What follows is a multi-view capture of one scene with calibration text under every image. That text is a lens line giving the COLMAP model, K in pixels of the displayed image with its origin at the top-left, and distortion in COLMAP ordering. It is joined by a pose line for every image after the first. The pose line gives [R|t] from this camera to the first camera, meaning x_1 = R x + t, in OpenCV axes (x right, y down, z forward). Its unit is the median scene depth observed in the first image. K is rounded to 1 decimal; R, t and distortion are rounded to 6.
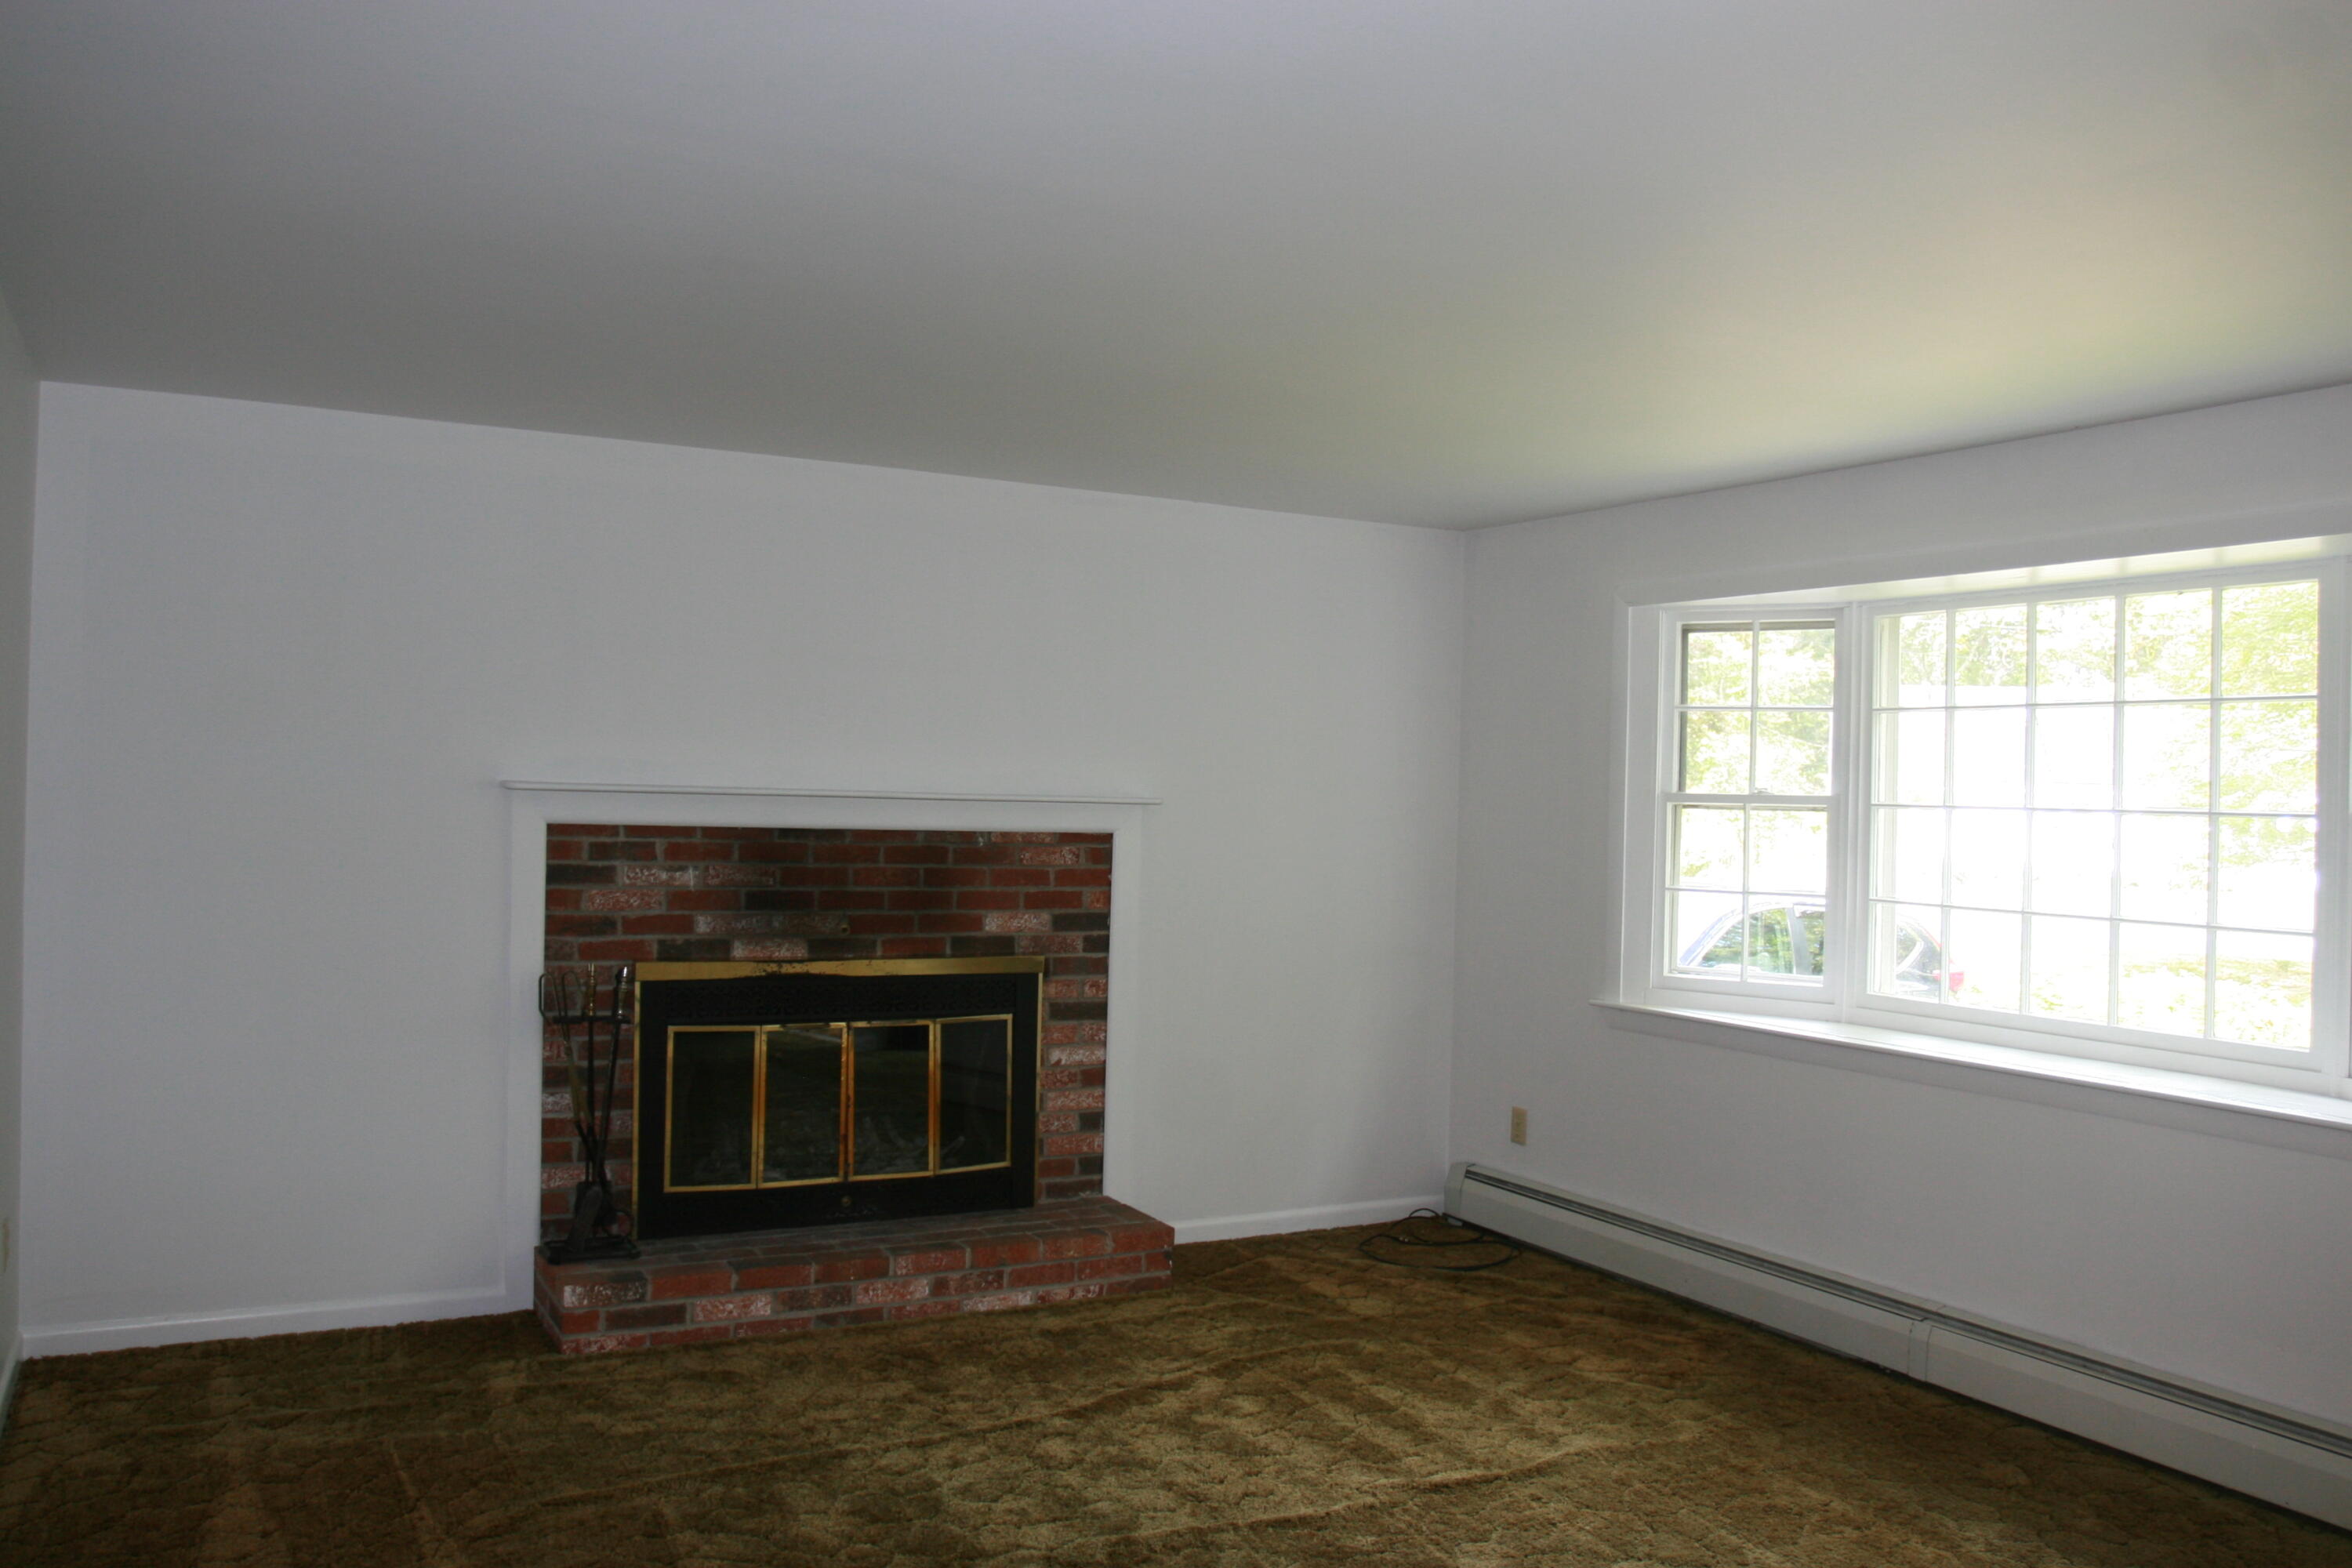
lens RADIAL K [[1818.4, 0, 1176.0], [0, 1818.4, 784.0], [0, 0, 1]] dist [-0.090917, 0.064651]
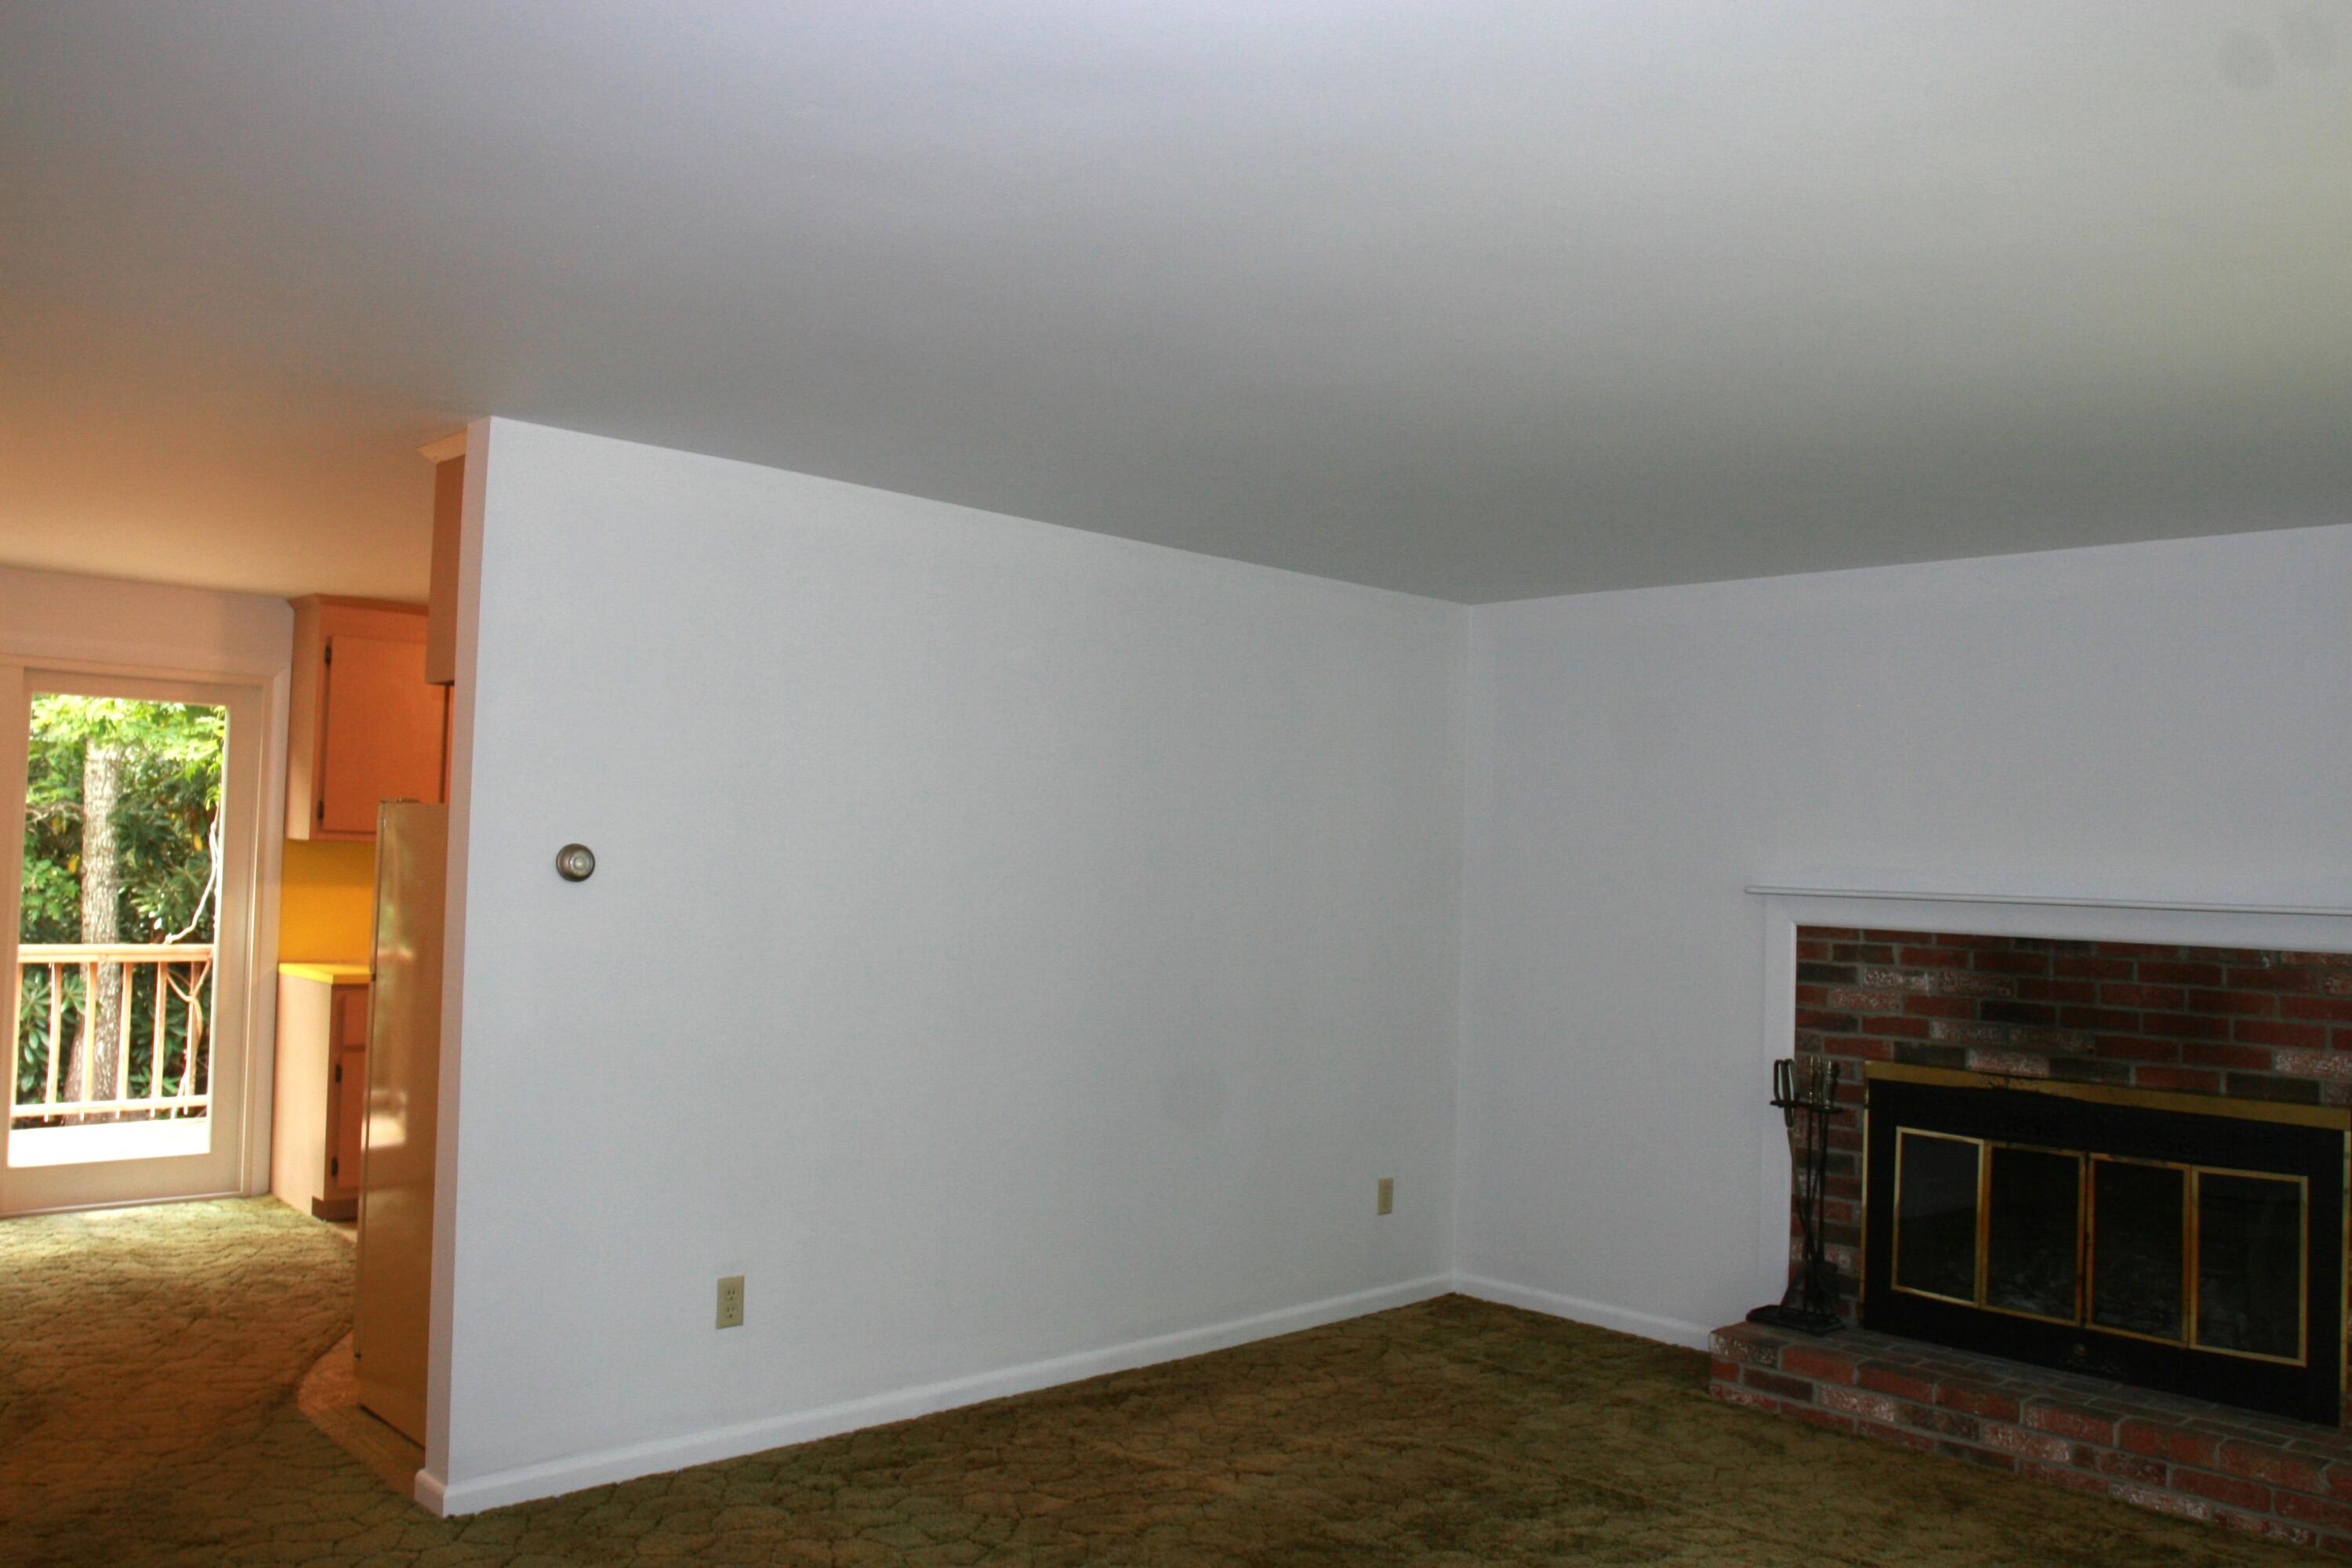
lens RADIAL K [[1807.0, 0, 1176.0], [0, 1807.0, 784.0], [0, 0, 1]] dist [-0.075004, 0.036029]
pose [[0.269776, -0.060340, -0.961031, 0.591401], [-0.025408, 0.997241, -0.069745, 0.021009], [0.962588, 0.043233, 0.267498, 0.322599]]
